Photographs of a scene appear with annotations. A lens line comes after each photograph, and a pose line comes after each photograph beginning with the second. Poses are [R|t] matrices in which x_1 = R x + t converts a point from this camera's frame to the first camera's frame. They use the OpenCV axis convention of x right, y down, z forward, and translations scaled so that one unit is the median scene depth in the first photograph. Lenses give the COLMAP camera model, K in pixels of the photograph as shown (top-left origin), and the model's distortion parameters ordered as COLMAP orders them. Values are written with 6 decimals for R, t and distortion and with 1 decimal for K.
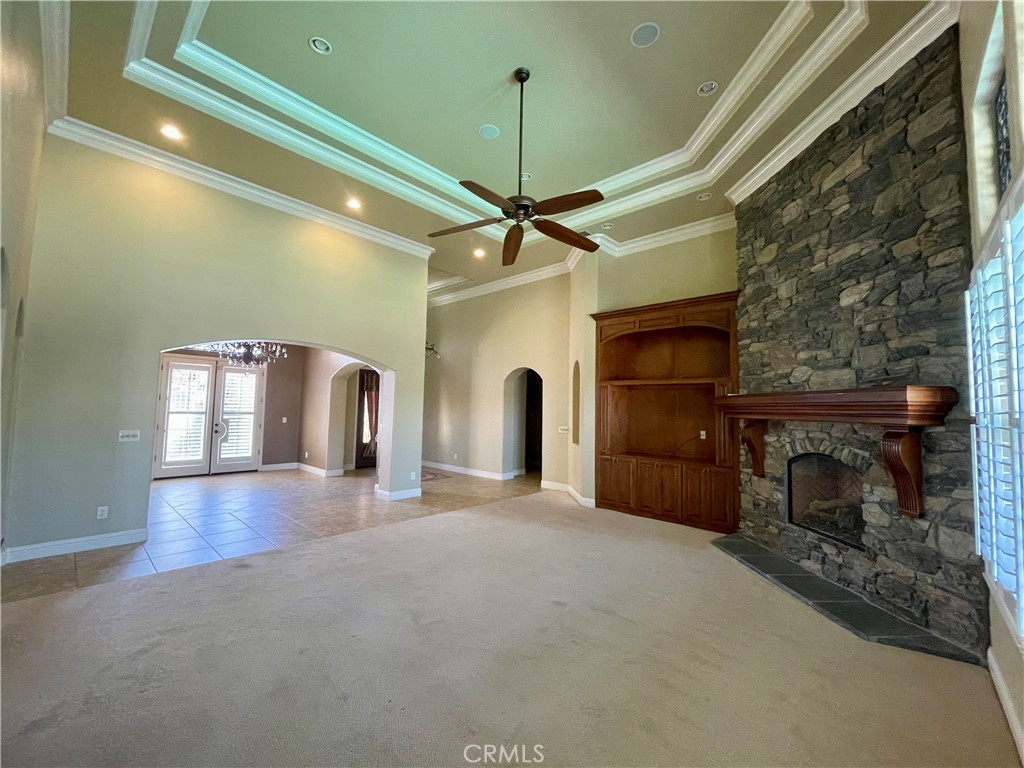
lens RADIAL K [[419.2, 0, 508.6], [0, 419.2, 384.0], [0, 0, 1]] dist [-0.005989, 0.002401]
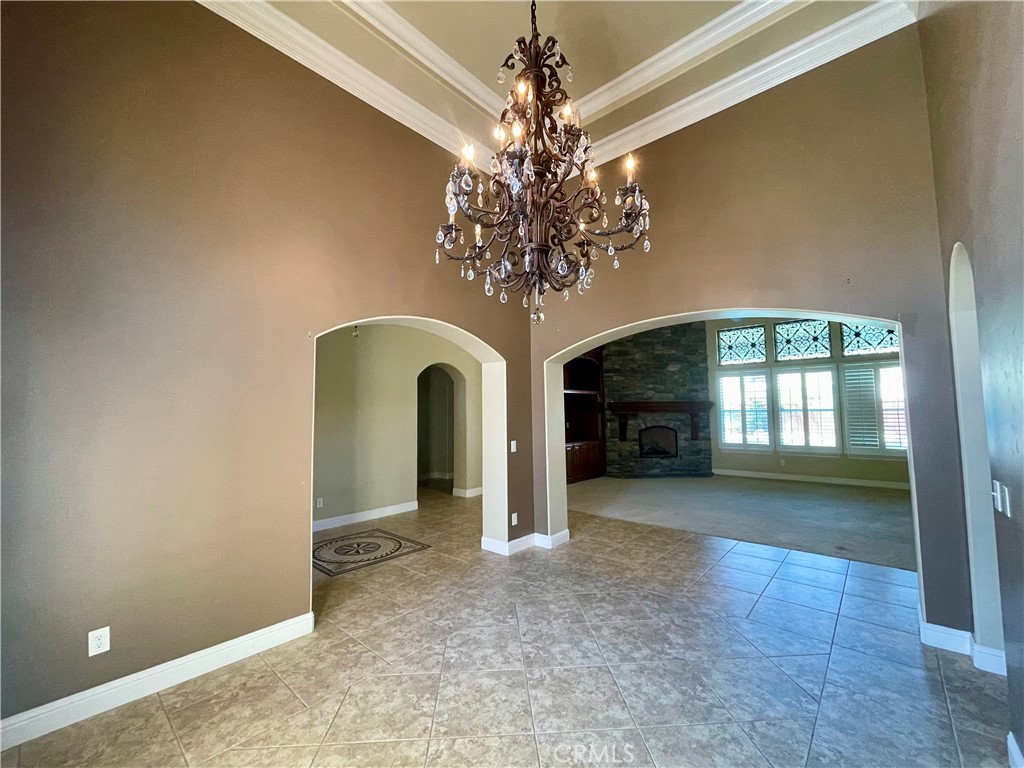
lens RADIAL K [[419.2, 0, 510.8], [0, 419.2, 382.8], [0, 0, 1]] dist [-0.005989, 0.002401]
pose [[-0.029594, 0.049501, 0.998336, -1.522995], [-0.048764, 0.997512, -0.050906, 0.068038], [-0.998372, -0.050190, -0.027106, 1.684033]]
